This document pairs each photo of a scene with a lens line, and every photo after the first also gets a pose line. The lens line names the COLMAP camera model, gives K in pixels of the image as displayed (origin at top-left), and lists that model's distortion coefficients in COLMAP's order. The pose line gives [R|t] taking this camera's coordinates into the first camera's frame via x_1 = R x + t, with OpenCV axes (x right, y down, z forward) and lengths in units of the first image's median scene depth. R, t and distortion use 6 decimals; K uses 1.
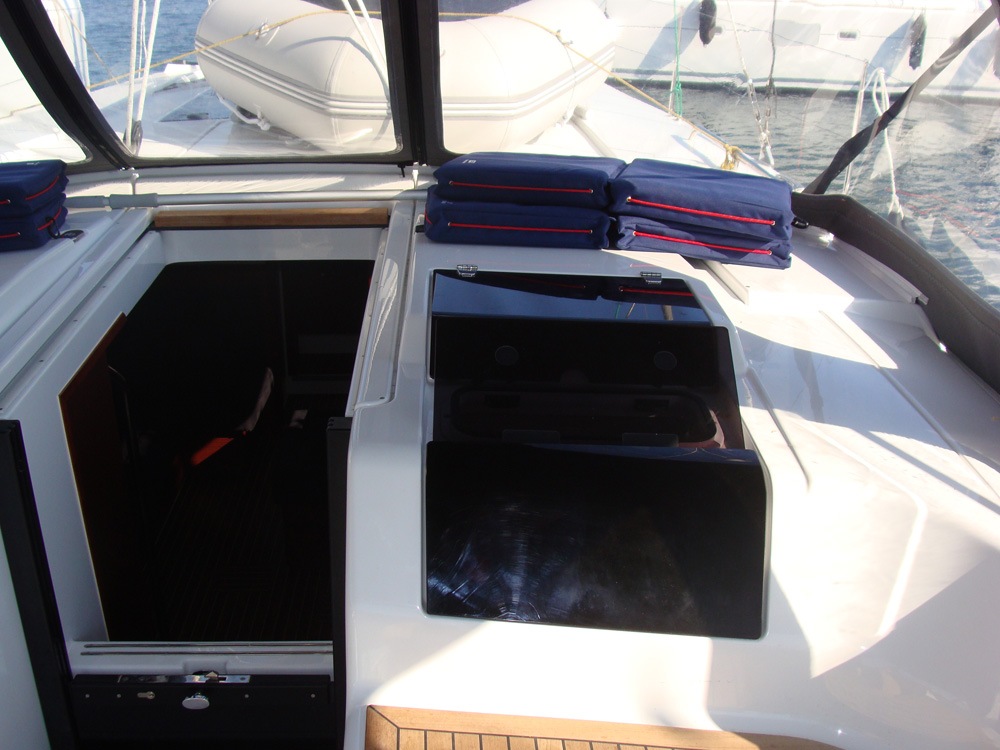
lens RADIAL K [[1217.4, 0, 500.0], [0, 1217.4, 375.0], [0, 0, 1]] dist [-0.179012, 0.236700]
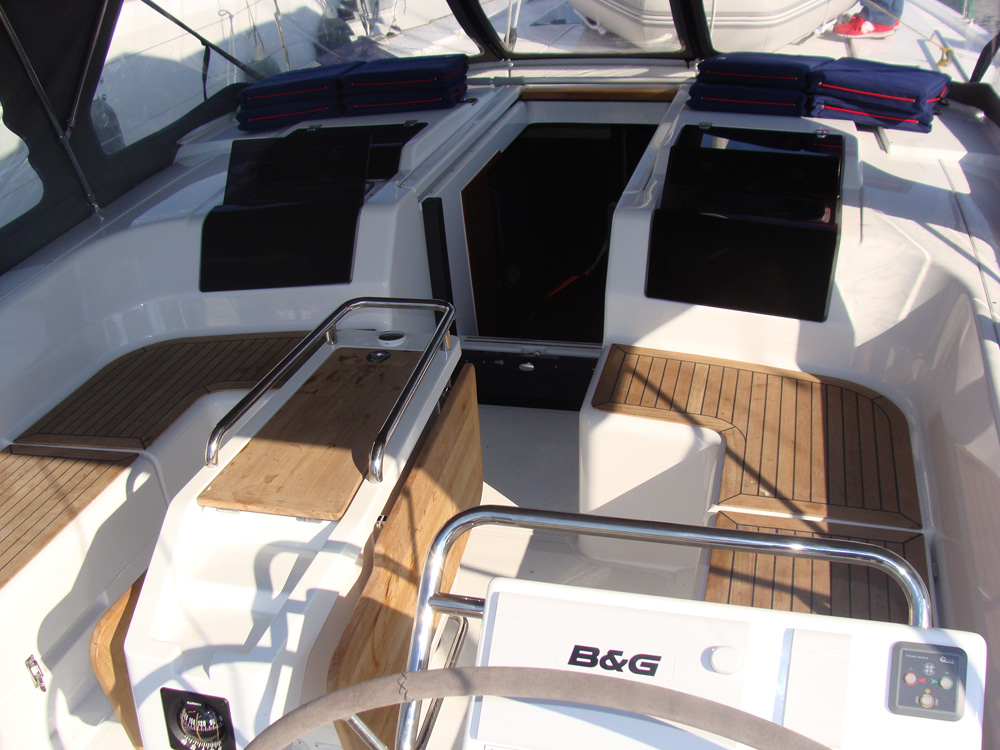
lens RADIAL K [[1217.4, 0, 500.0], [0, 1217.4, 375.0], [0, 0, 1]] dist [-0.179012, 0.236700]
pose [[0.954382, 0.073958, -0.289283, 0.164787], [-0.049563, 0.994638, 0.090772, 0.093478], [0.294445, -0.072294, 0.952930, -0.526714]]
